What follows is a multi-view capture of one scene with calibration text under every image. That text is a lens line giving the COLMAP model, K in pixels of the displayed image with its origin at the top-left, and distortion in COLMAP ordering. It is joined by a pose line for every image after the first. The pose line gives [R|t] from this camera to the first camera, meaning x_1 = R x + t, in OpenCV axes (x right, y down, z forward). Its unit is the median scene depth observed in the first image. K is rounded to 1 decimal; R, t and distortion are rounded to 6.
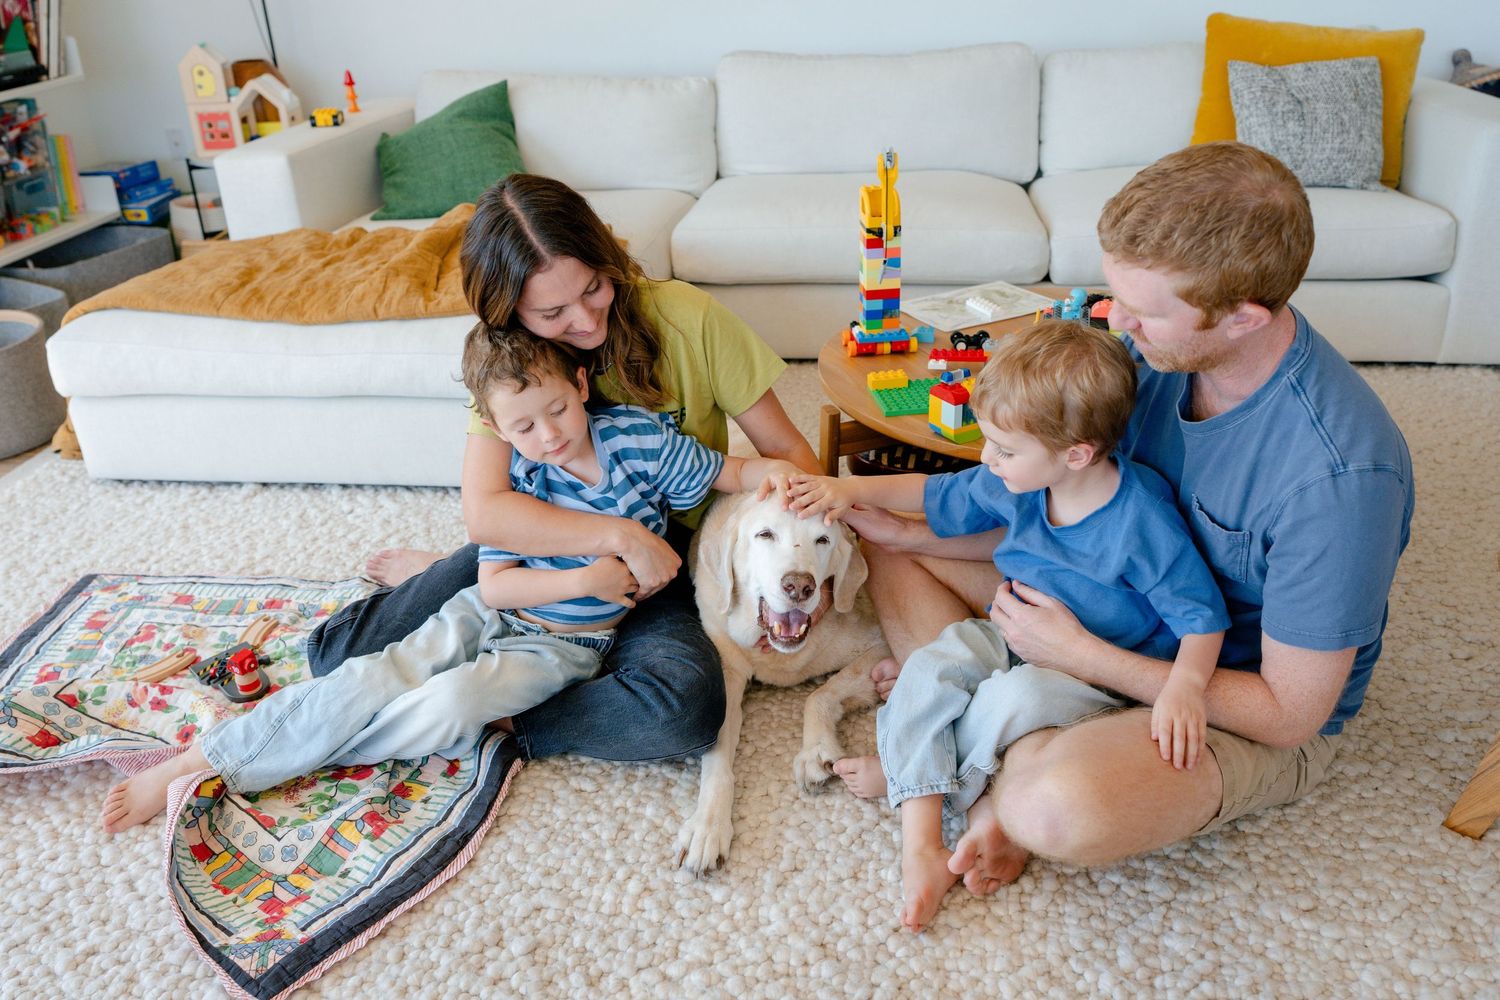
lens RADIAL K [[1202.9, 0, 750.0], [0, 1202.9, 500.0], [0, 0, 1]] dist [-0.008949, -0.004382]
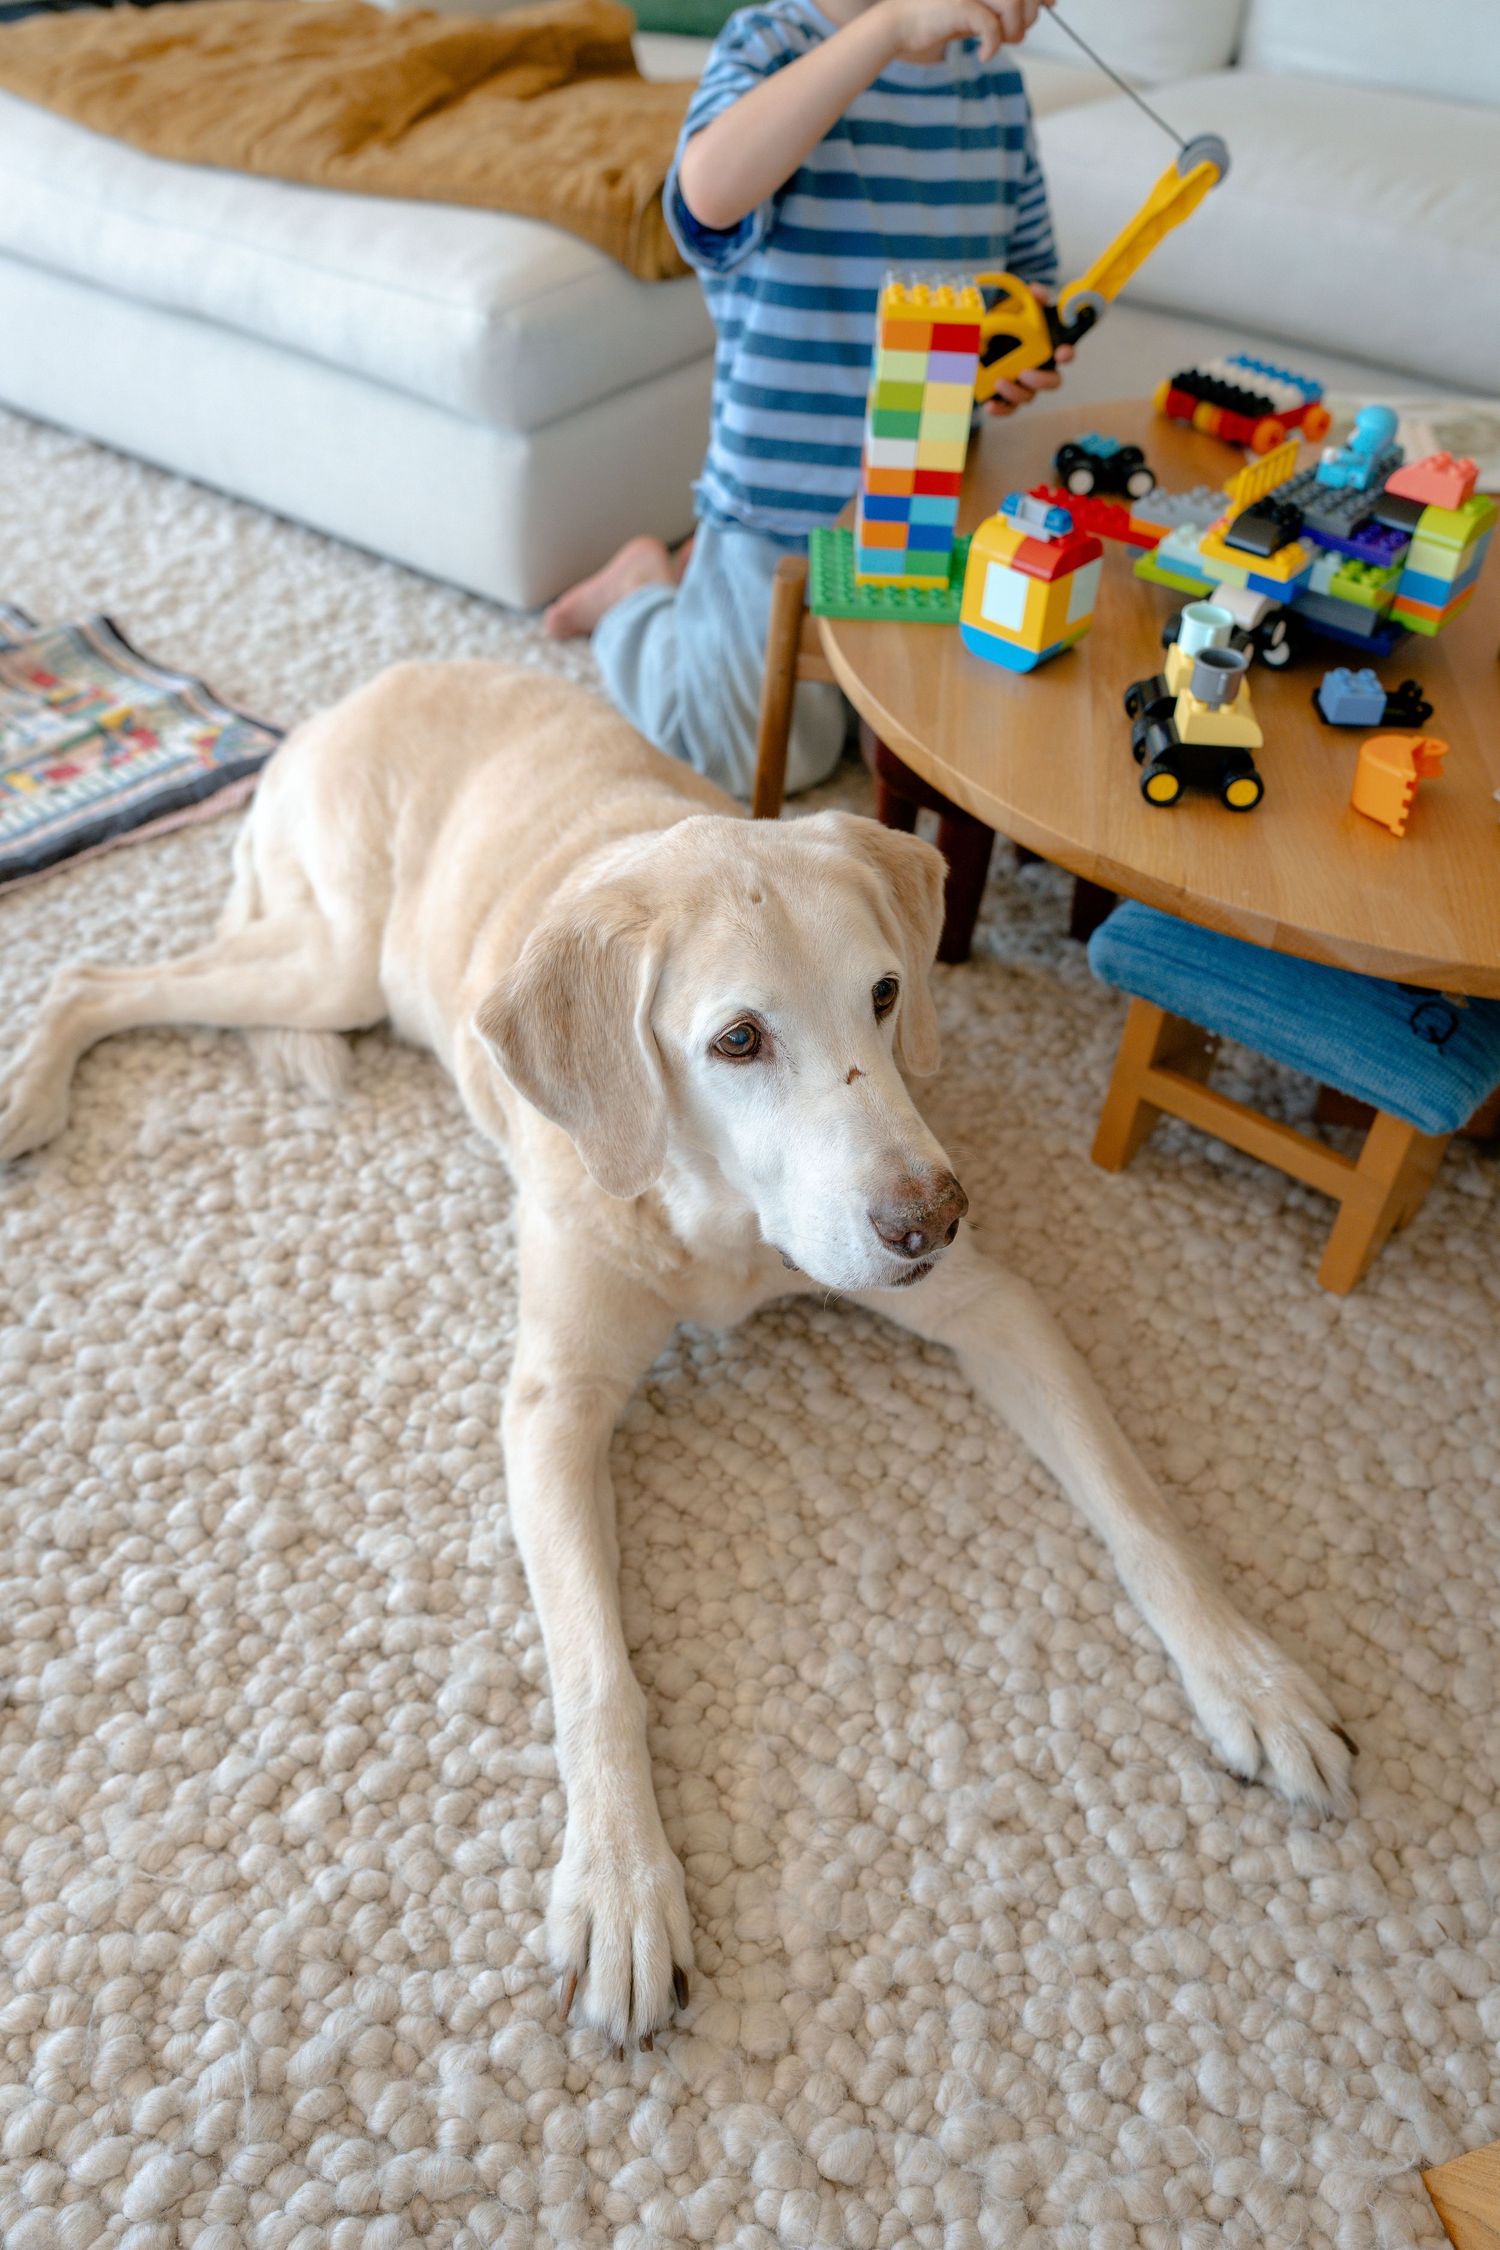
lens RADIAL K [[1804.4, 0, 750.0], [0, 1804.4, 1125.0], [0, 0, 1]] dist [-0.008949, -0.004382]
pose [[0.876995, 0.369802, -0.306798, 0.358040], [-0.278492, 0.911516, 0.302624, -0.088236], [0.391562, -0.179959, 0.902382, 0.394252]]
